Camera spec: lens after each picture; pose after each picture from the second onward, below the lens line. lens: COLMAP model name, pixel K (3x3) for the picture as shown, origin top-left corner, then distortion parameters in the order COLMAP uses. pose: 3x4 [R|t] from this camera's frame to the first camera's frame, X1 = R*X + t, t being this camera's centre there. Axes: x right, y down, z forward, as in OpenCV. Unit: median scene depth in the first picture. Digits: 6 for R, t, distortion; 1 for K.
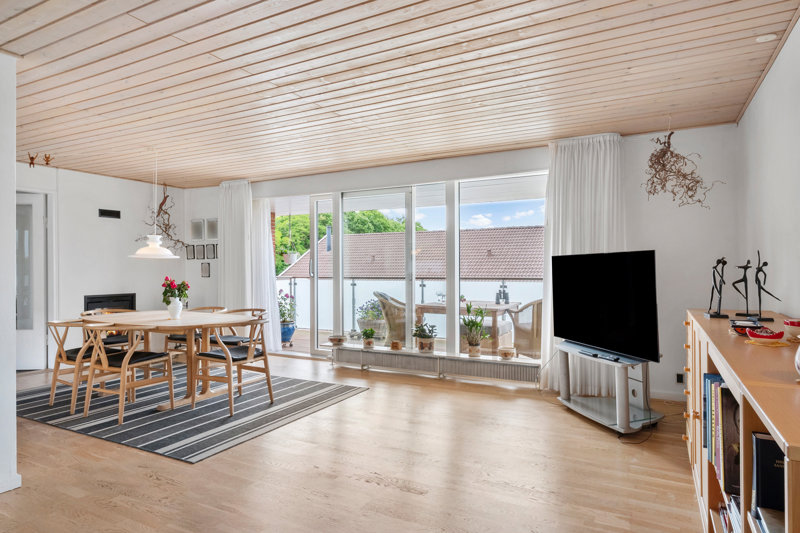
lens RADIAL K [[478.1, 0, 400.0], [0, 478.1, 266.5], [0, 0, 1]] dist [0.007106, 0.000784]
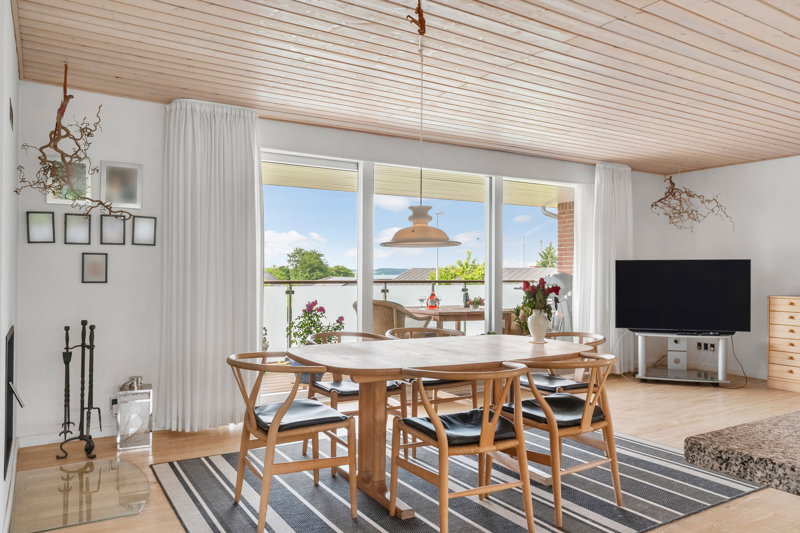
lens RADIAL K [[585.6, 0, 400.0], [0, 585.6, 266.5], [0, 0, 1]] dist [-0.001943, -0.000077]
pose [[0.505791, 0.013814, 0.862546, -1.097483], [-0.009804, 0.999899, -0.010265, 0.012039], [-0.862601, -0.003264, 0.505875, 0.660116]]
